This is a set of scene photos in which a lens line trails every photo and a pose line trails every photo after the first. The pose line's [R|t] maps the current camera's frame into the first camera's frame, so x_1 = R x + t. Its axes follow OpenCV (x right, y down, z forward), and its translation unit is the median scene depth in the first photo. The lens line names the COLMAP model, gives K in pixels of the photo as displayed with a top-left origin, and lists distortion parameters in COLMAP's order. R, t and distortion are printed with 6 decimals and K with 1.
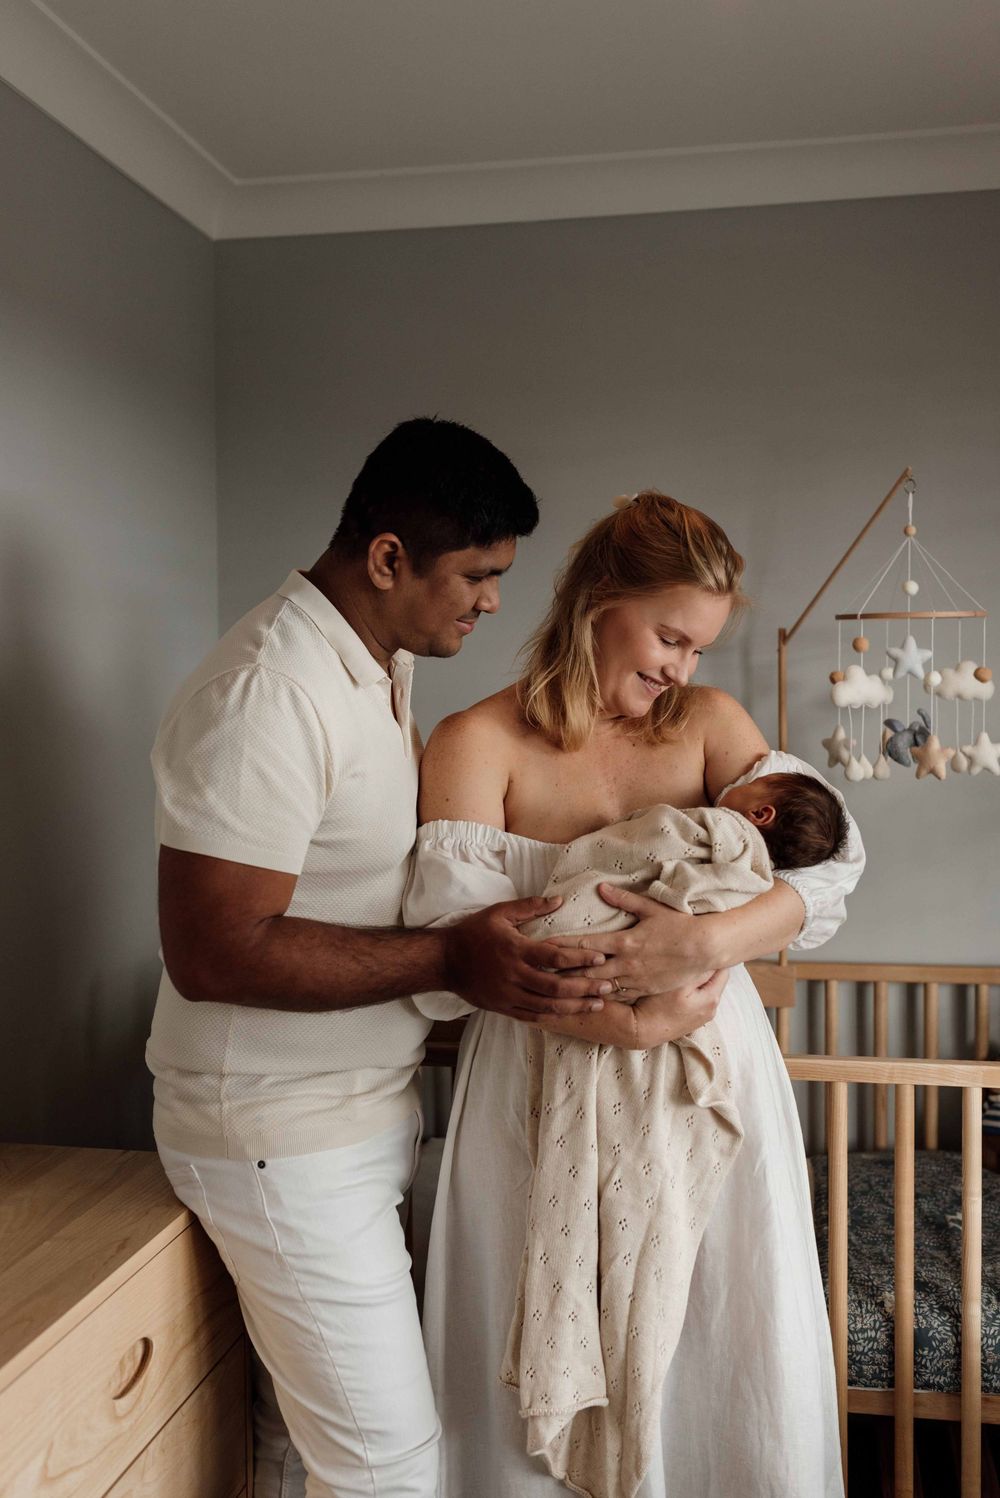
lens RADIAL K [[1539.0, 0, 500.0], [0, 1539.0, 749.0], [0, 0, 1]] dist [-0.007532, 0.015358]
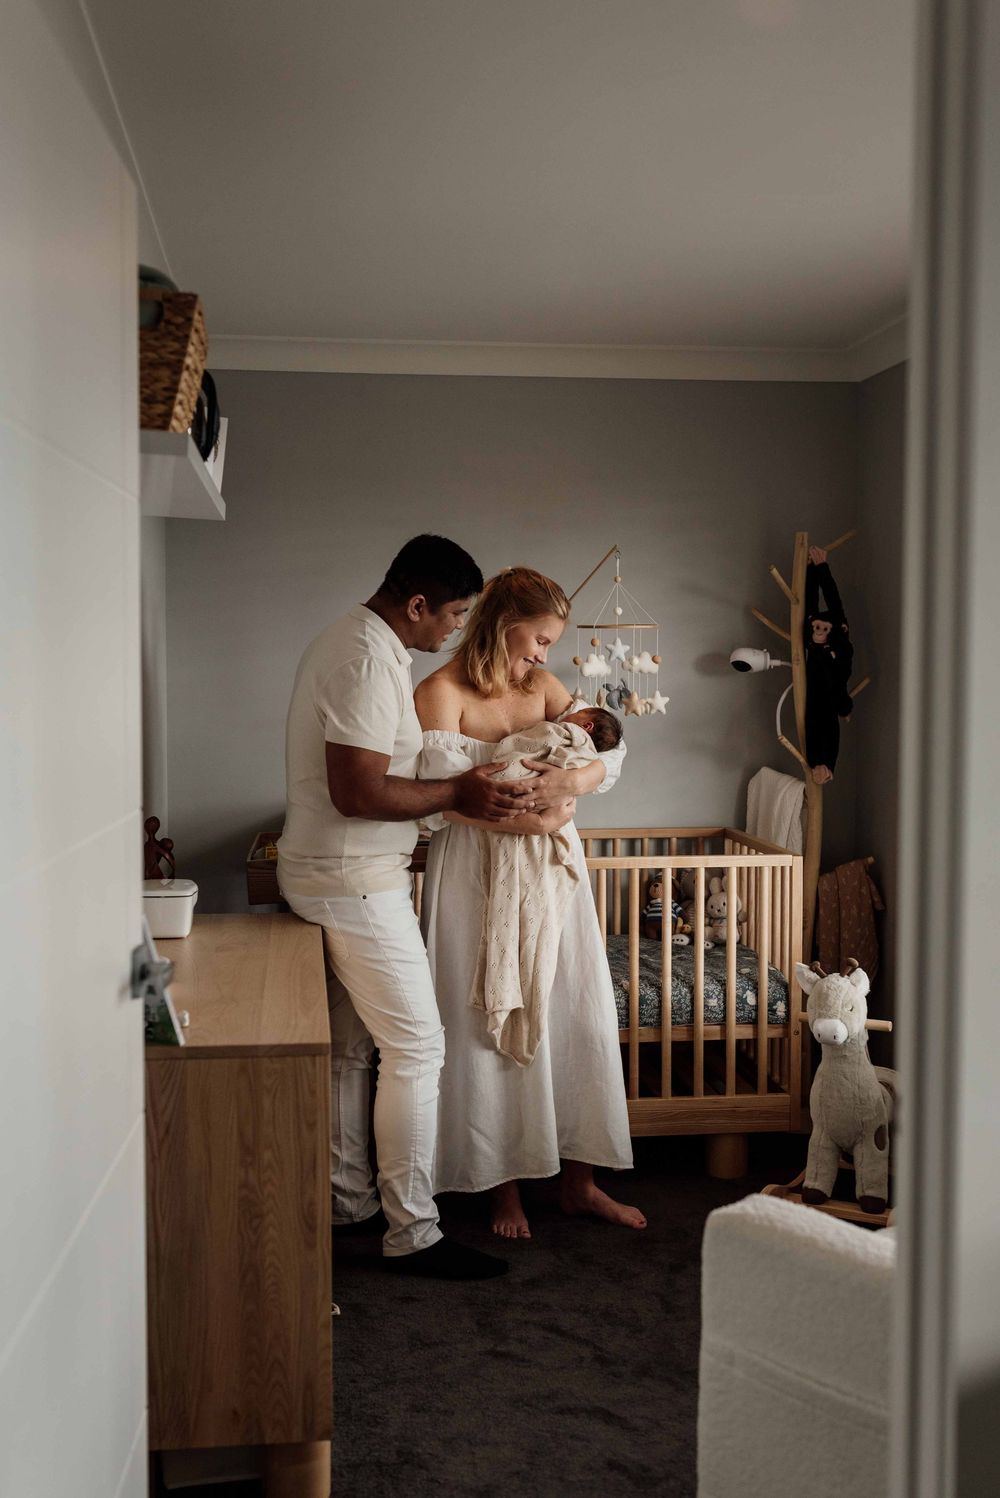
lens RADIAL K [[1539.0, 0, 500.0], [0, 1539.0, 749.0], [0, 0, 1]] dist [-0.007532, 0.015358]
pose [[0.955147, -0.010739, 0.295937, -0.557037], [0.007626, 0.999903, 0.011671, 0.048589], [-0.296033, -0.008891, 0.955136, -0.951804]]
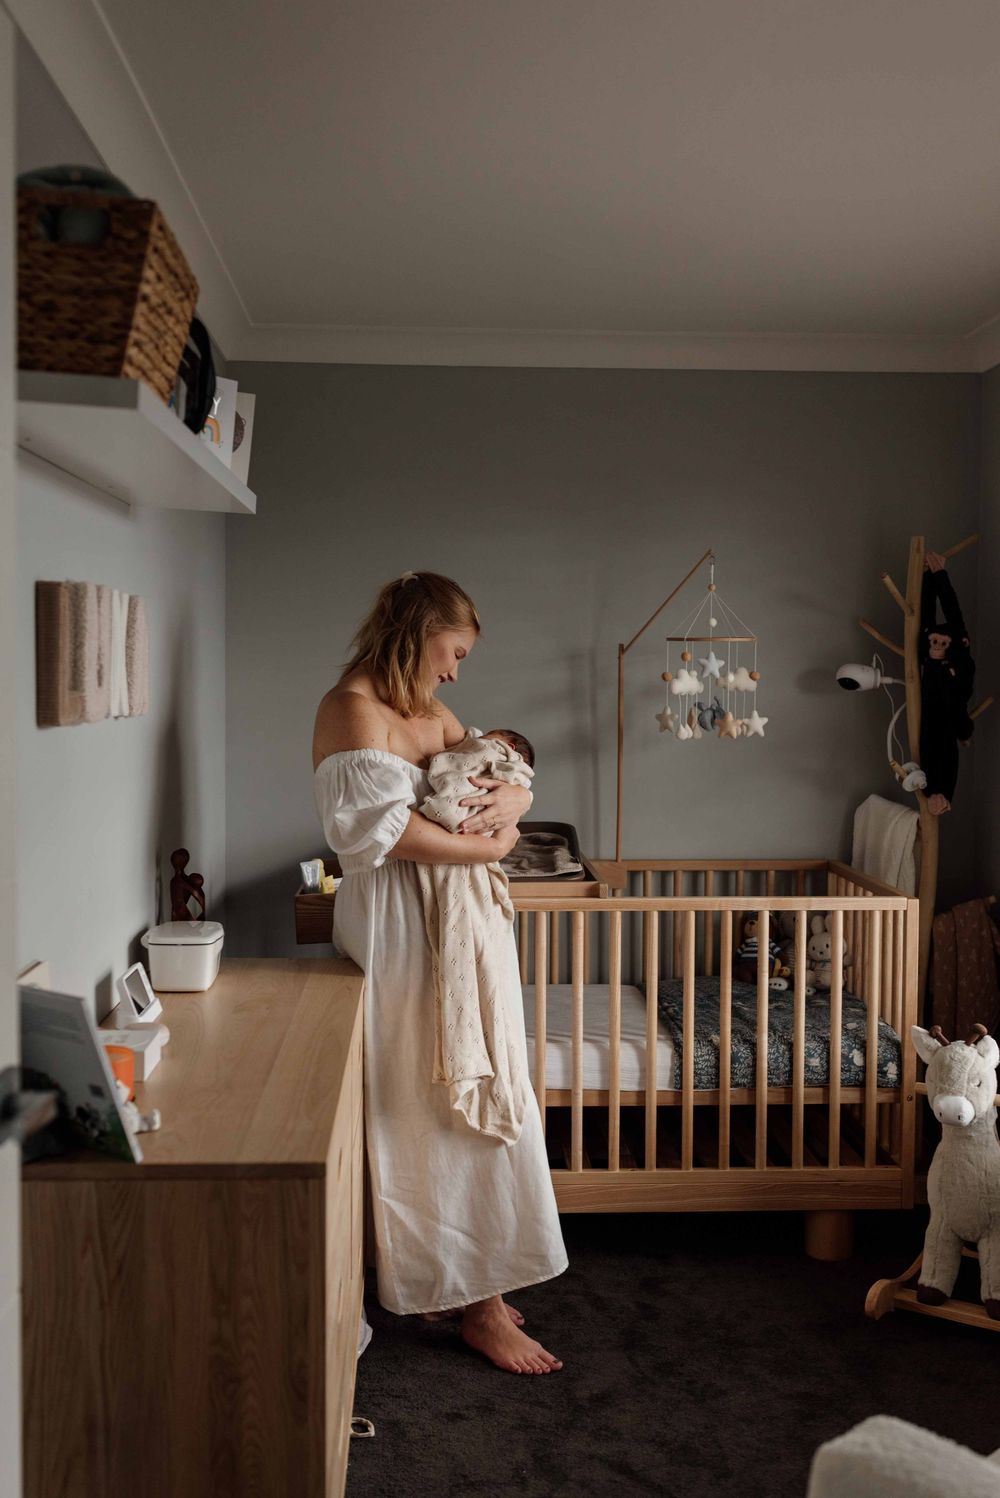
lens RADIAL K [[1493.2, 0, 500.0], [0, 1493.2, 749.0], [0, 0, 1]] dist [0.001587, 0.000119]
pose [[0.973191, 0.000929, 0.229995, -0.439312], [-0.001789, 0.999992, 0.003531, 0.034319], [-0.229989, -0.003848, 0.973186, -0.684242]]
